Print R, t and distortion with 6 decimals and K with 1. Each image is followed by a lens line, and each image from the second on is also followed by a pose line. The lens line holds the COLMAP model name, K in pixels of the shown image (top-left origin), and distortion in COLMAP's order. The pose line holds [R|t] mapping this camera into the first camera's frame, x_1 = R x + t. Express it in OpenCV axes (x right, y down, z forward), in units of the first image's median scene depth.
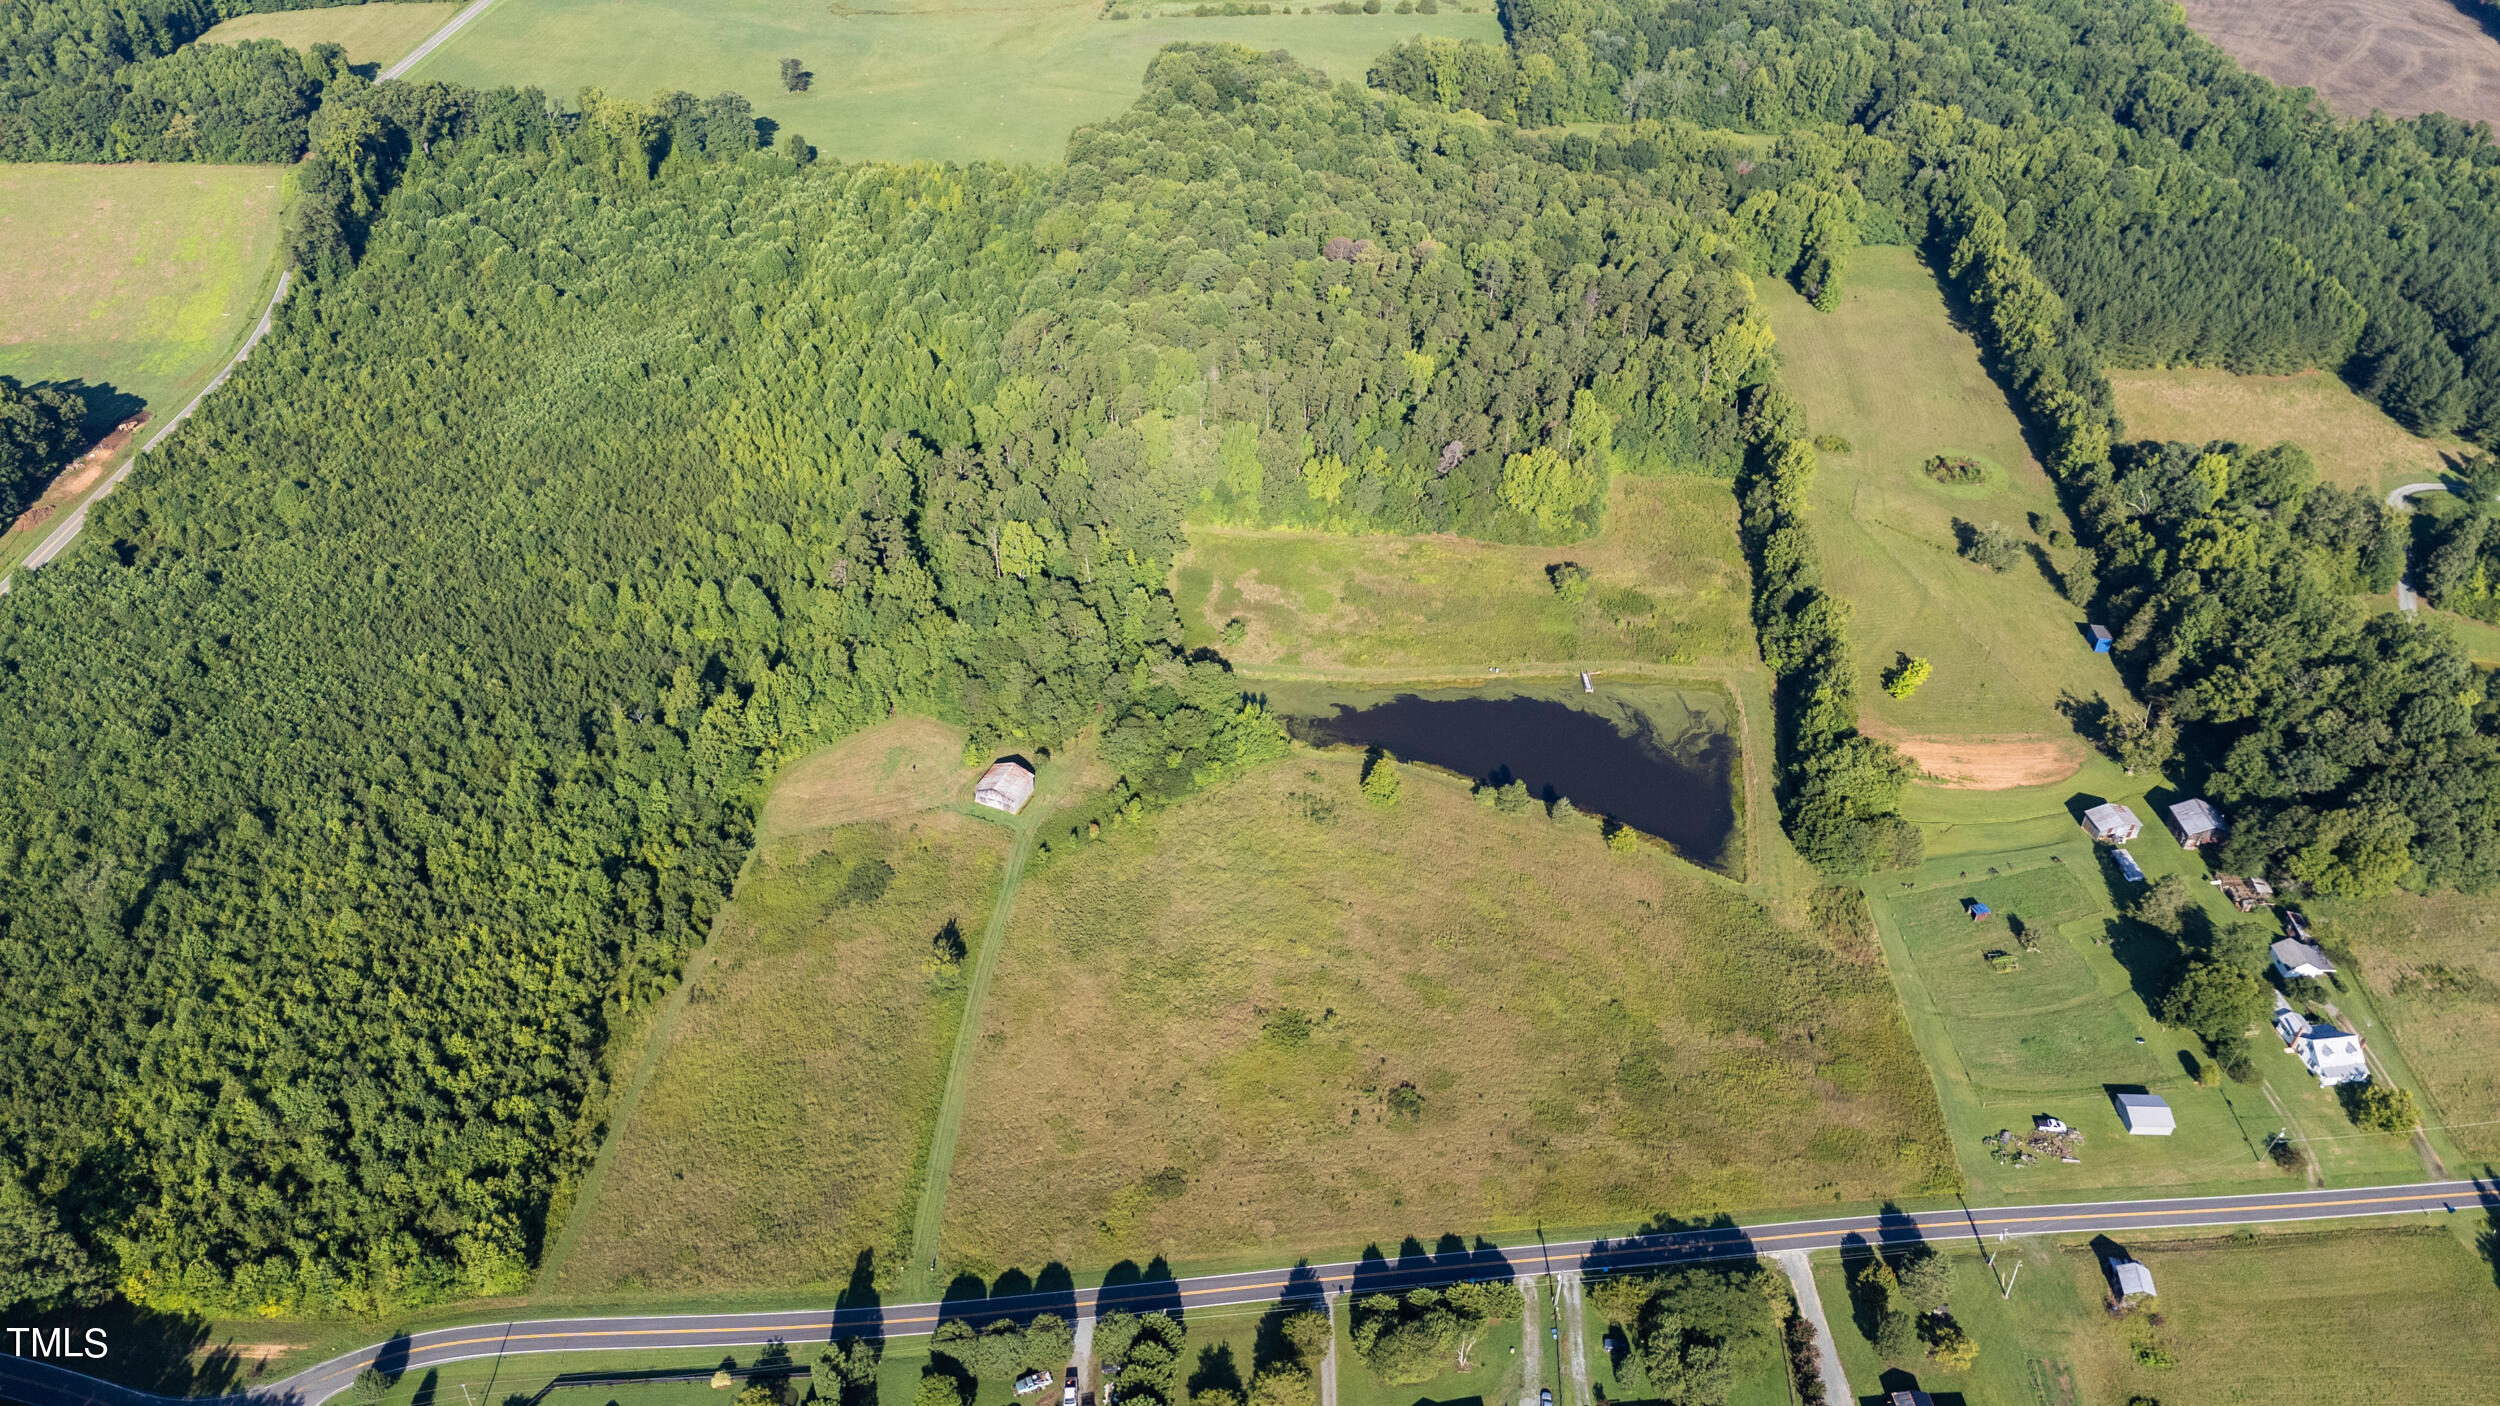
lens RADIAL K [[1831.3, 0, 1238.6], [0, 1831.3, 698.5], [0, 0, 1]] dist [0.066625, -0.055434]
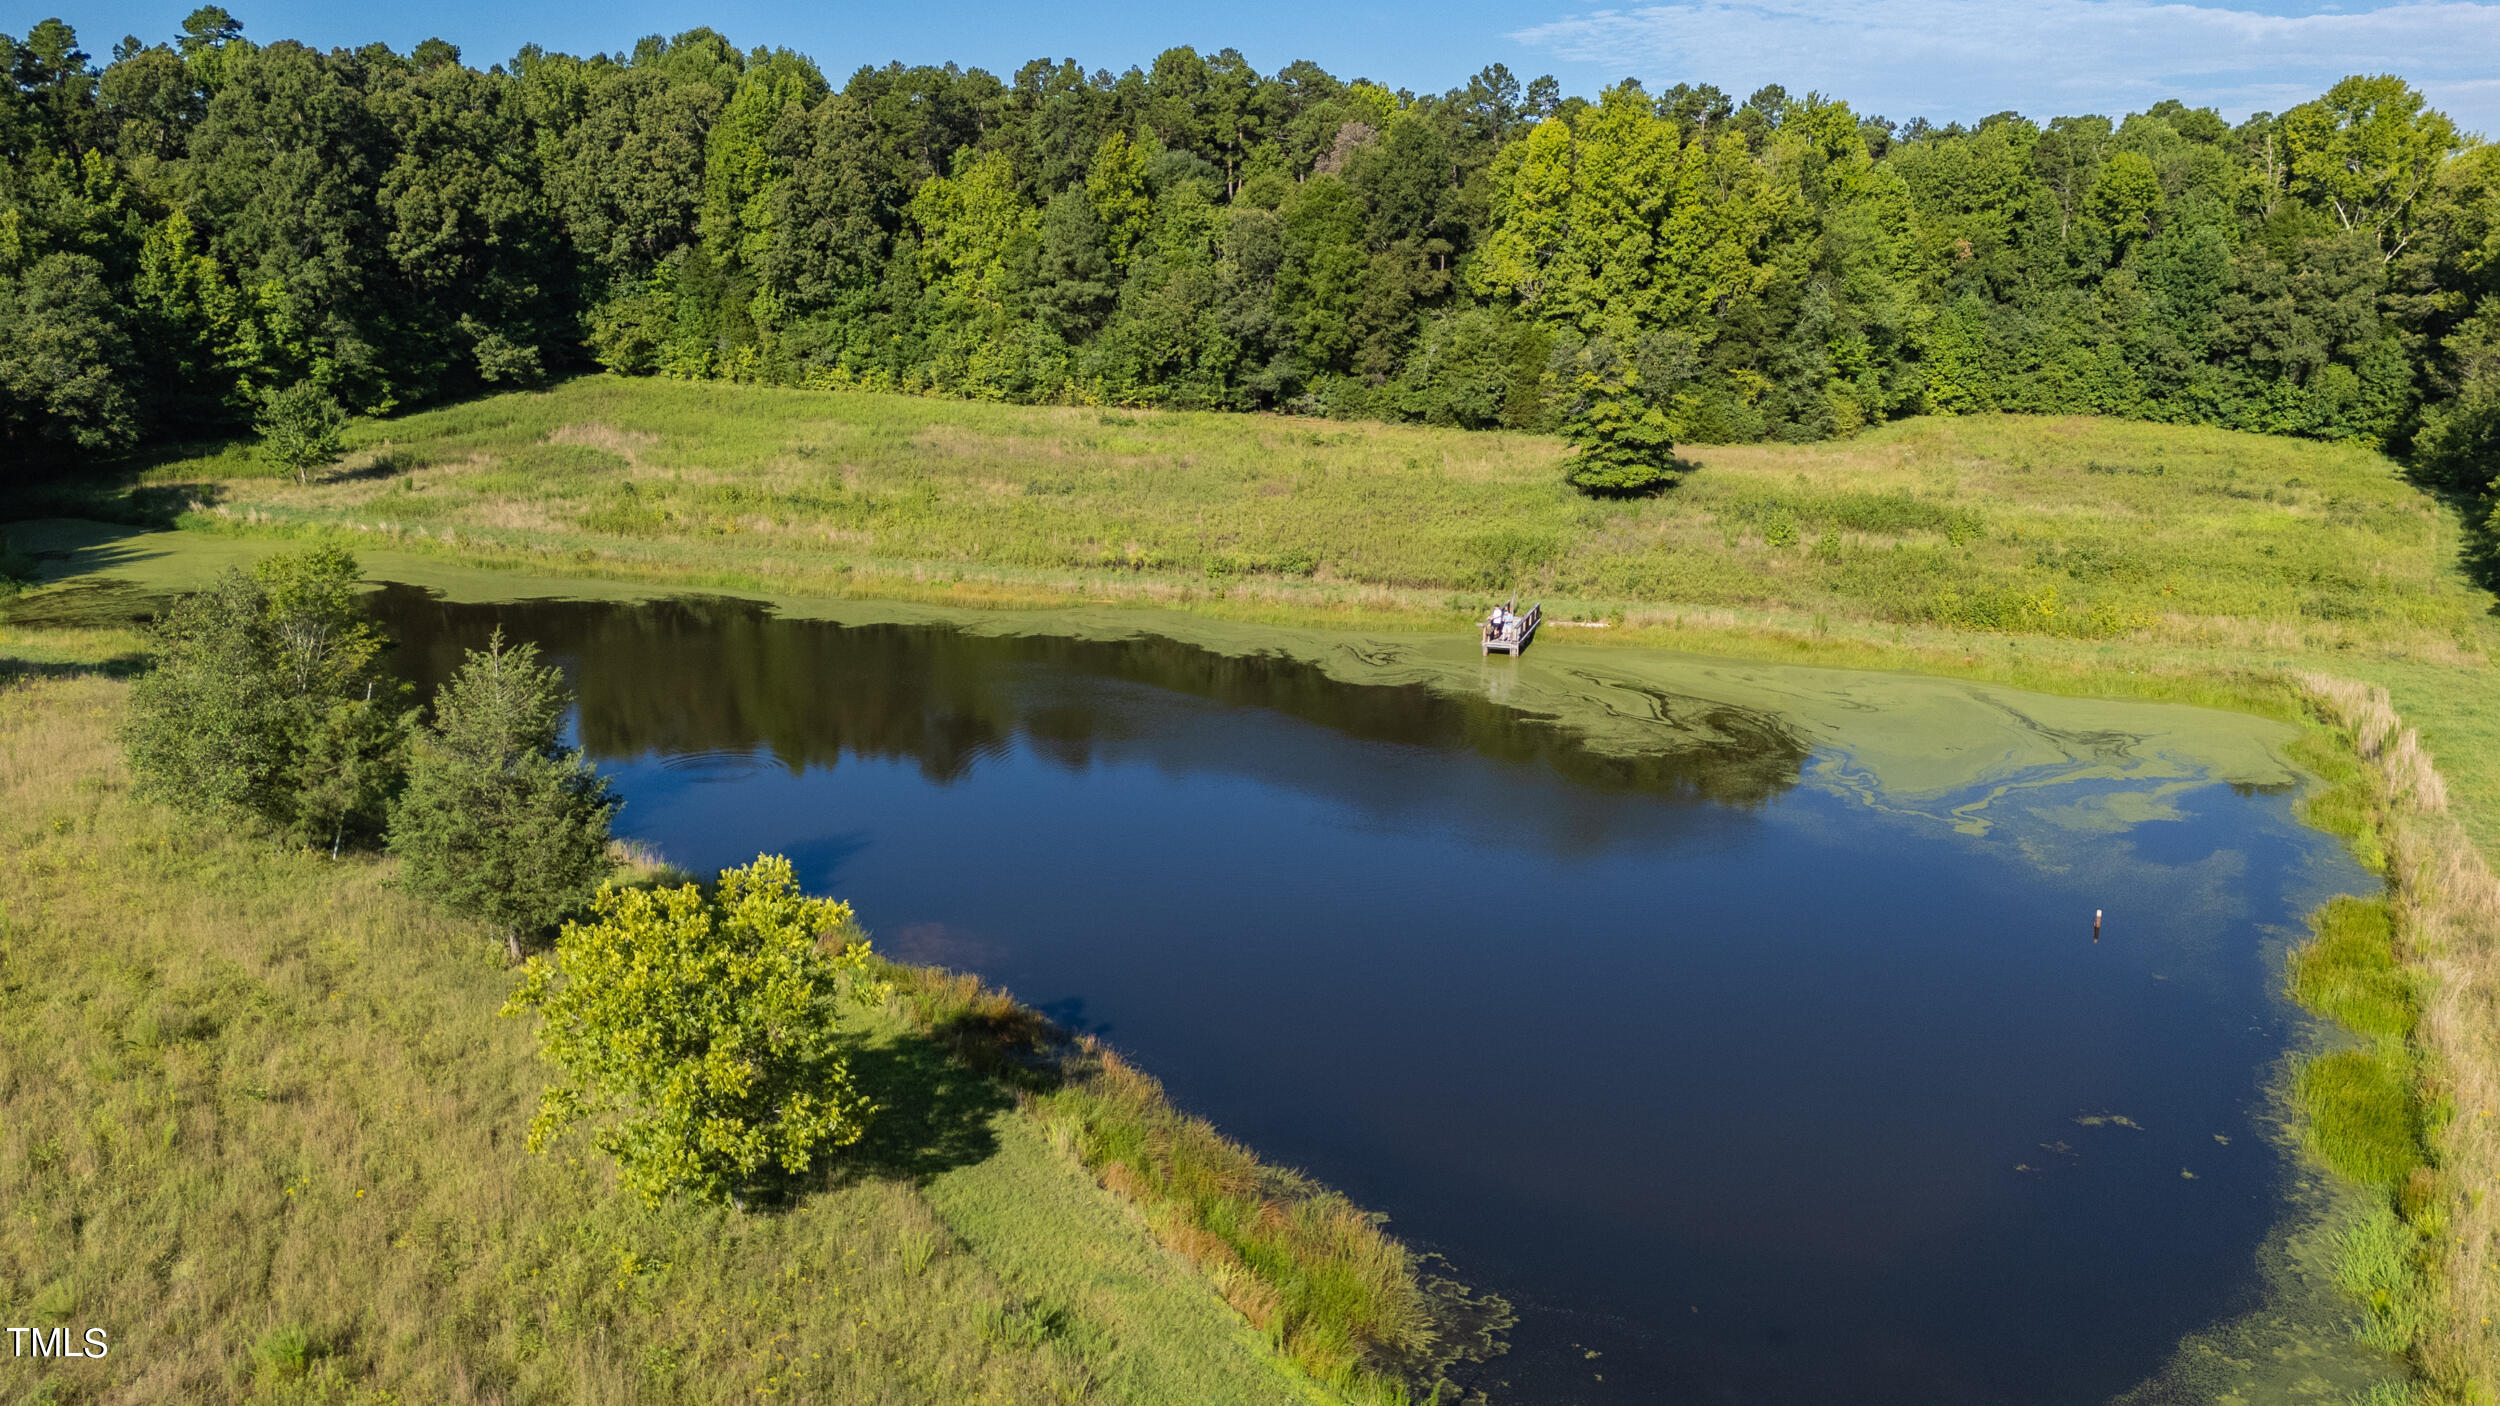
lens RADIAL K [[1831.3, 0, 1233.7], [0, 1831.3, 692.4], [0, 0, 1]] dist [0.066625, -0.055434]
pose [[0.943156, 0.076486, -0.323431, 0.272582], [-0.204331, 0.900955, -0.382790, 0.096469], [0.262119, 0.427117, 0.865370, 0.989096]]
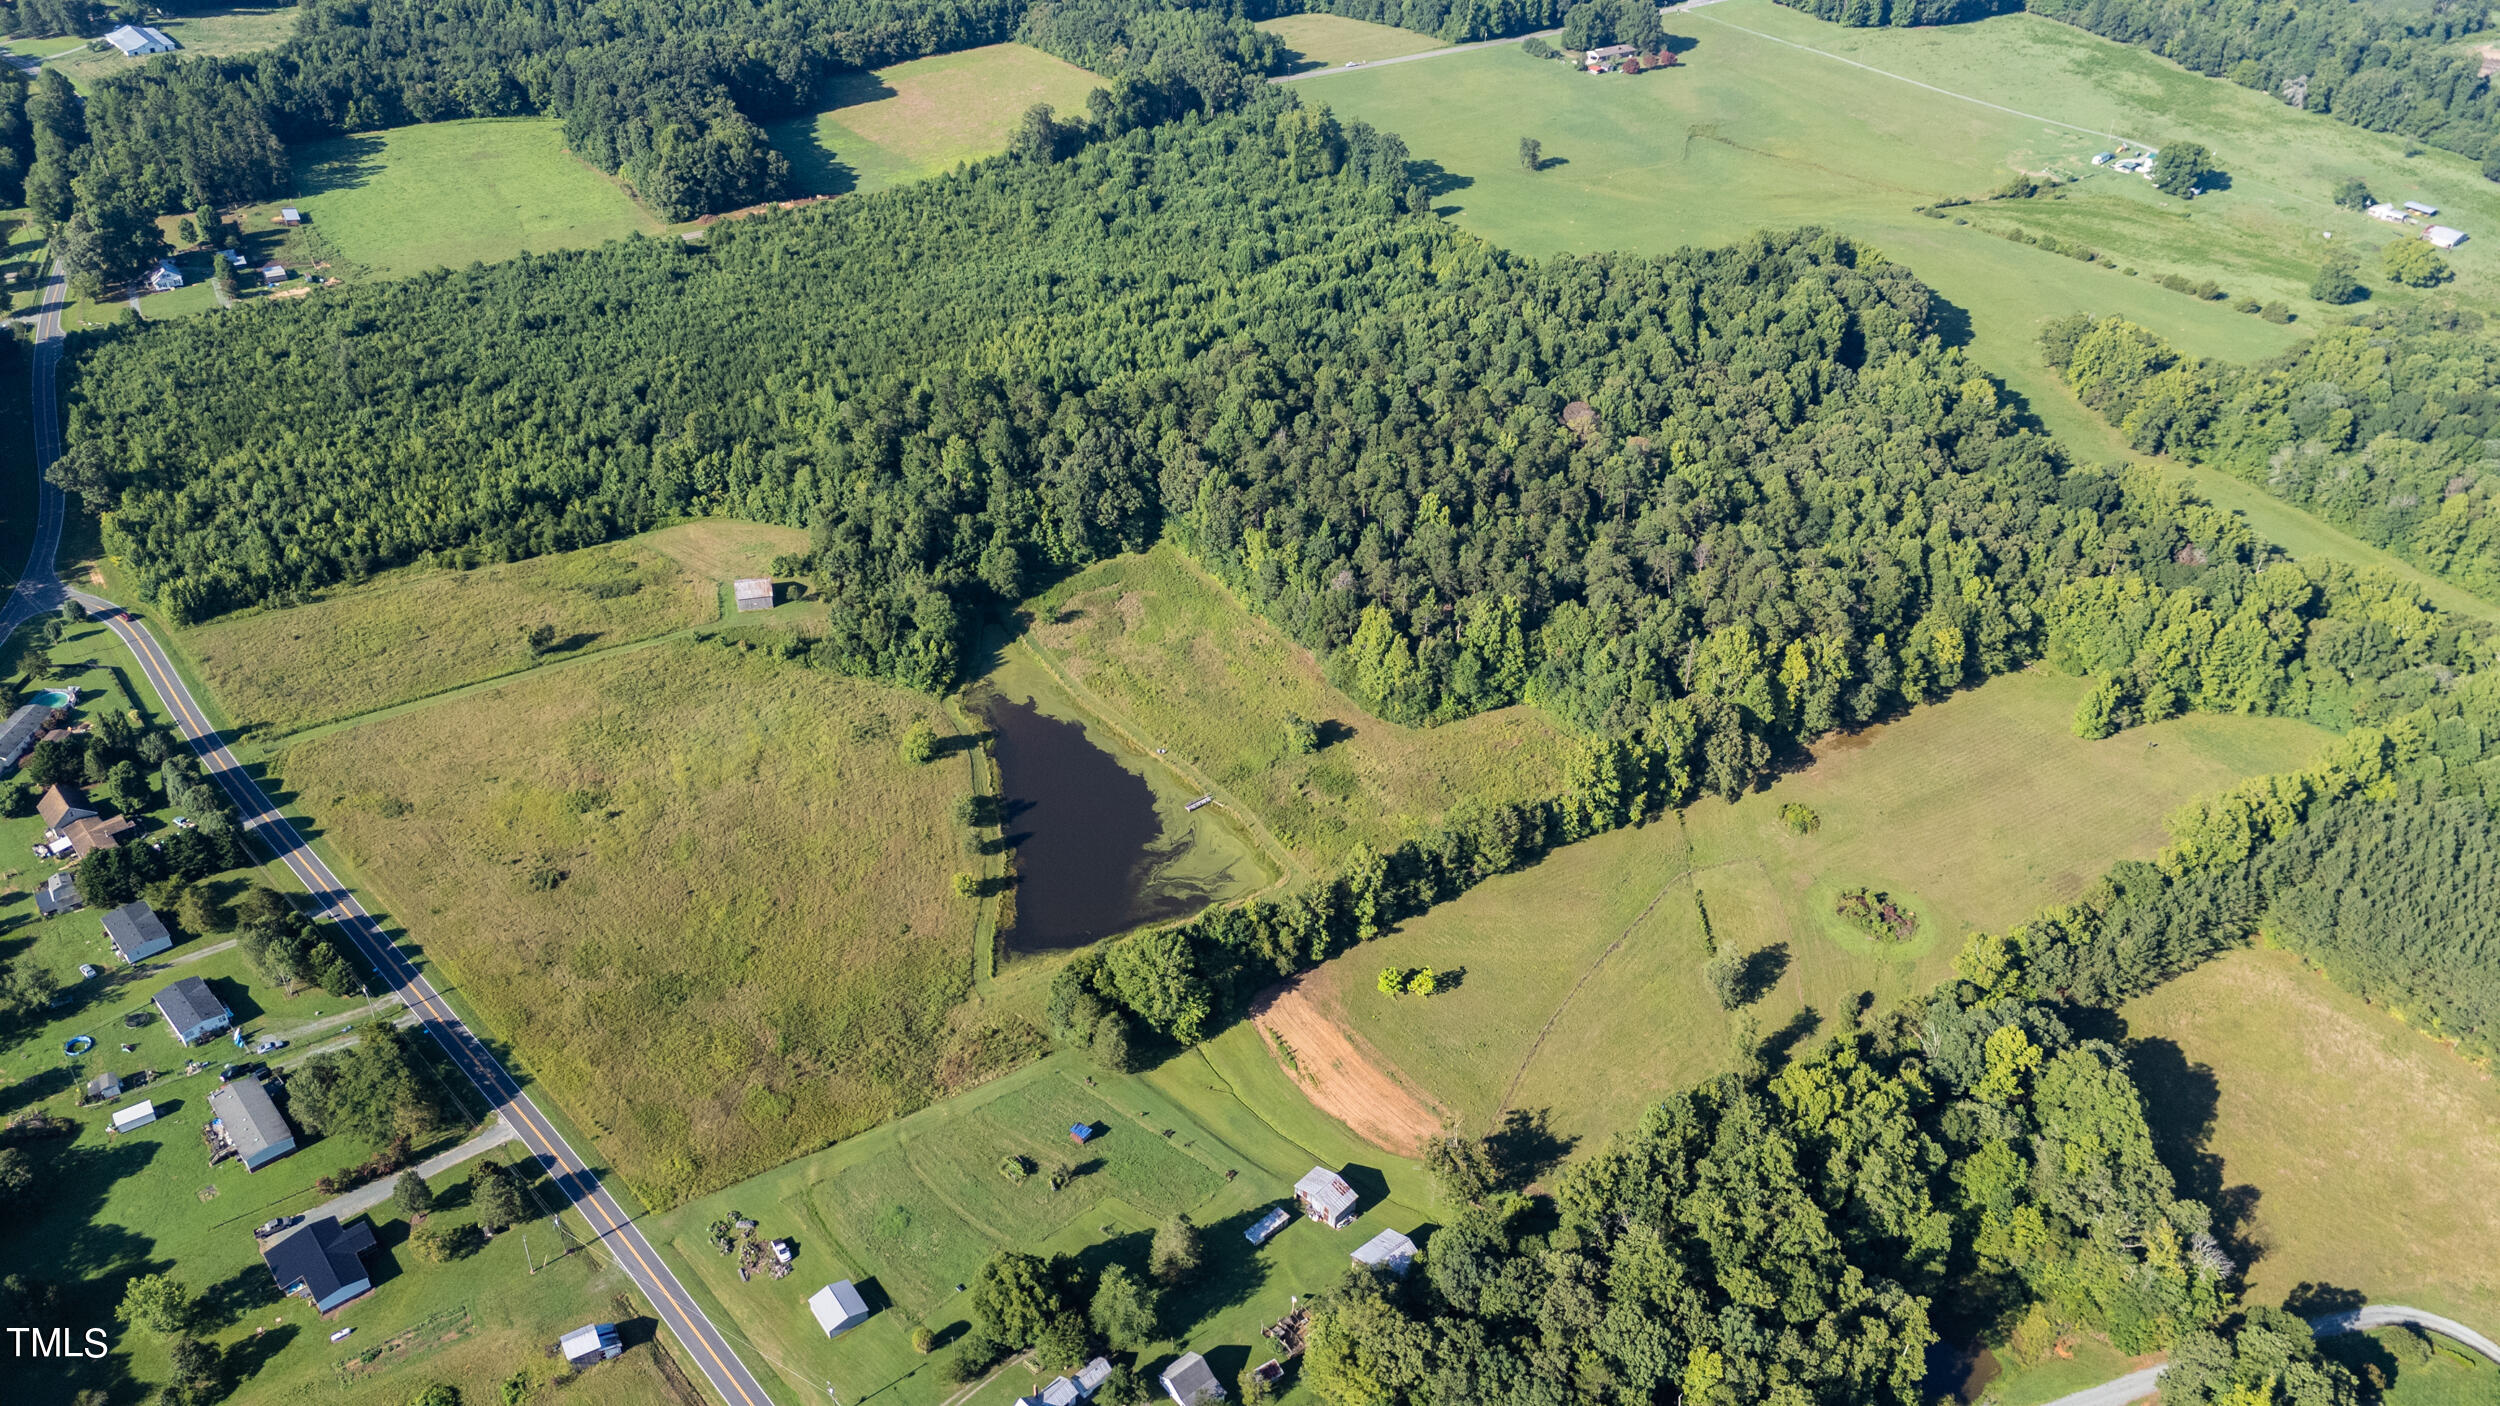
lens RADIAL K [[1831.3, 0, 1244.2], [0, 1831.3, 680.7], [0, 0, 1]] dist [0.066625, -0.055434]
pose [[0.605899, 0.455576, -0.652179, 0.977862], [-0.506162, 0.853219, 0.125767, -0.240599], [0.613748, 0.253906, 0.747560, 0.320758]]
